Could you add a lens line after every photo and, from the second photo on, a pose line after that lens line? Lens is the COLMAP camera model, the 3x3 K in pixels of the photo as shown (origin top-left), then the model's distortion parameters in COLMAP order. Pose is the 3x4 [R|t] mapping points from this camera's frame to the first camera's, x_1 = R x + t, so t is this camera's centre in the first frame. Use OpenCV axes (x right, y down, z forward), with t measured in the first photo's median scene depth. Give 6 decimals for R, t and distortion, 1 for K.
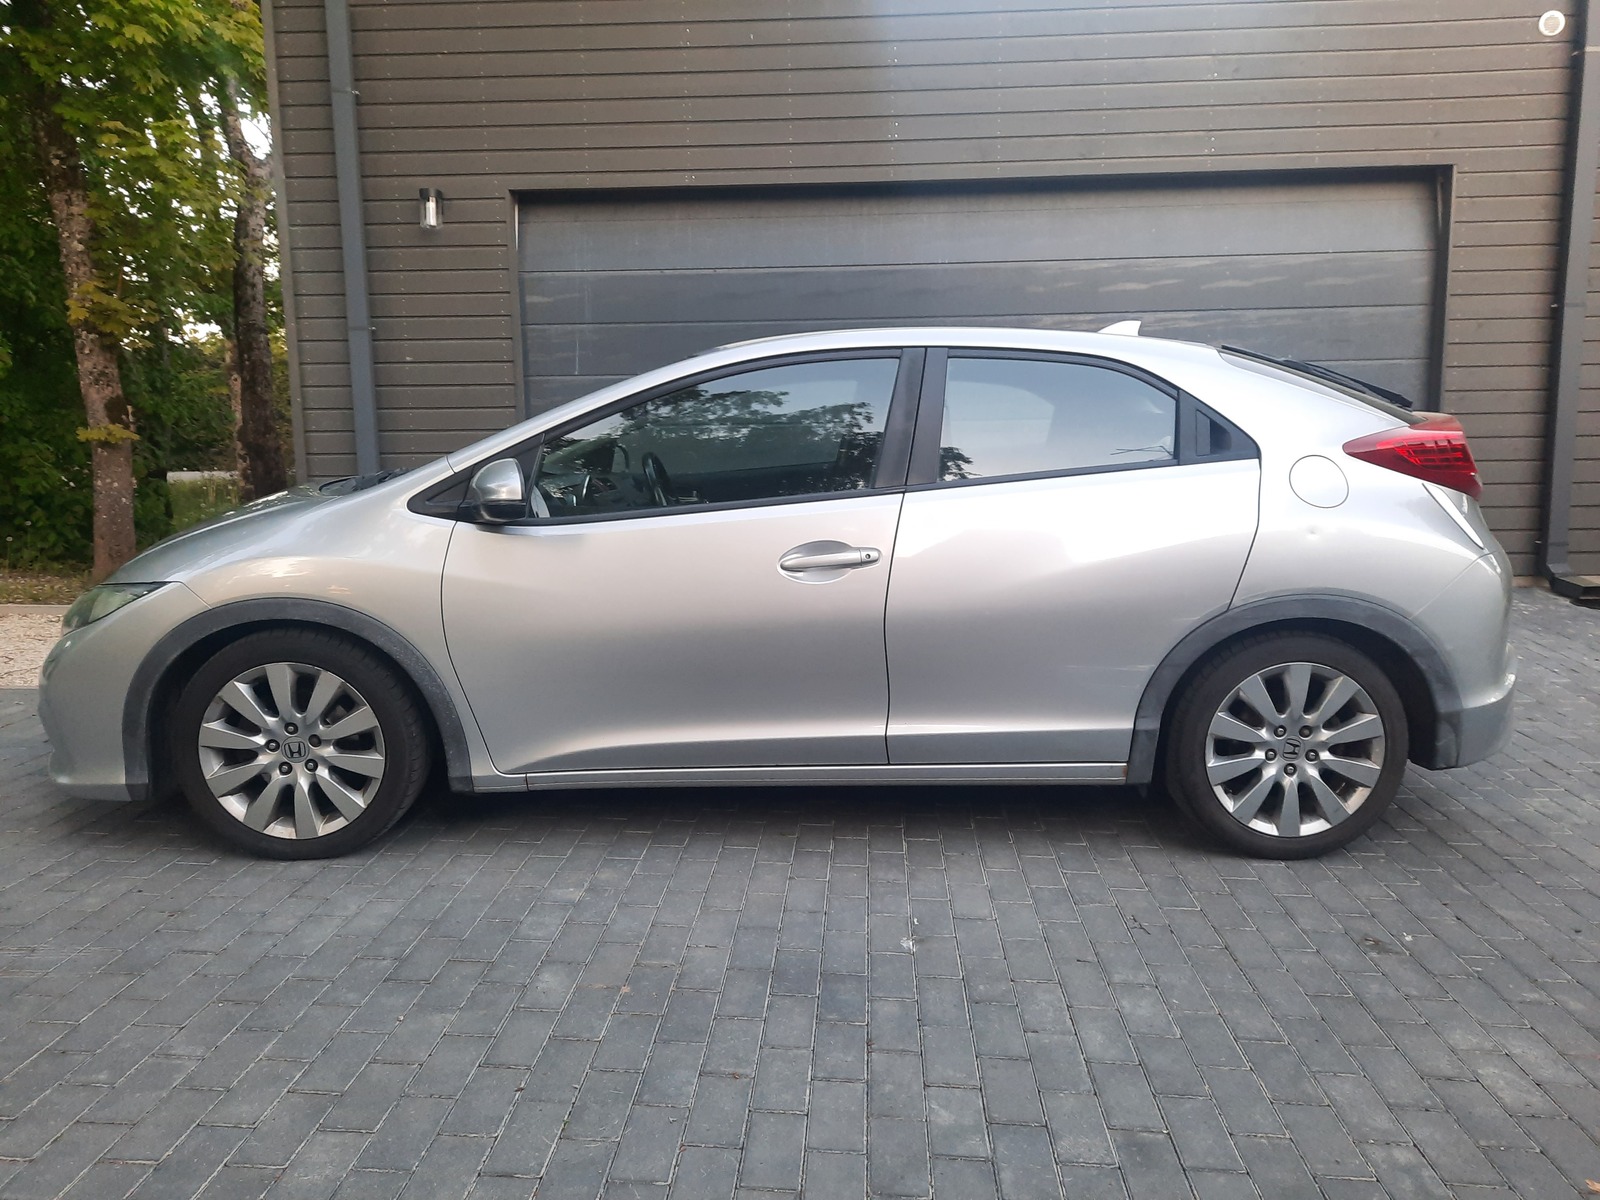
lens RADIAL K [[1182.7, 0, 791.8], [0, 1182.7, 597.4], [0, 0, 1]] dist [0.075570, -0.086762]
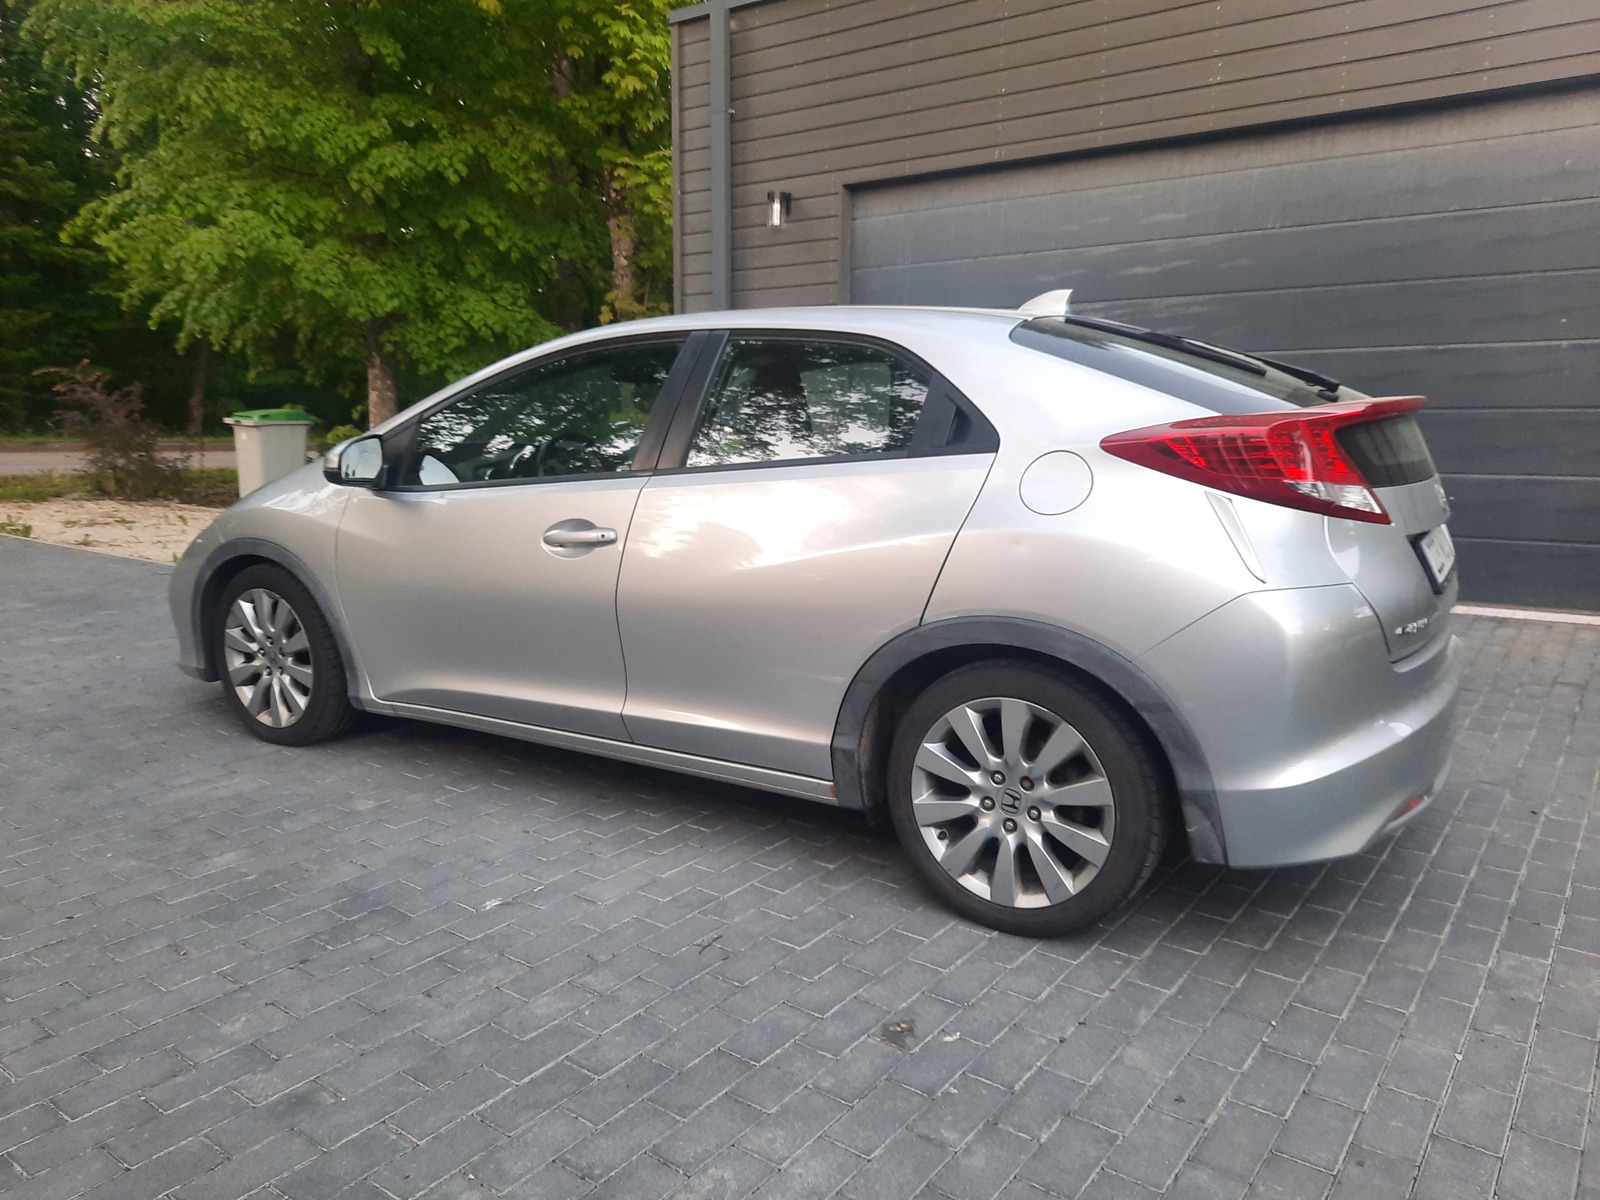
lens RADIAL K [[1182.7, 0, 791.8], [0, 1182.7, 597.4], [0, 0, 1]] dist [0.075570, -0.086762]
pose [[0.836778, 0.093625, -0.539479, 0.739895], [-0.086901, 0.995493, 0.037975, -0.034063], [0.540603, 0.015104, 0.841142, 0.220558]]
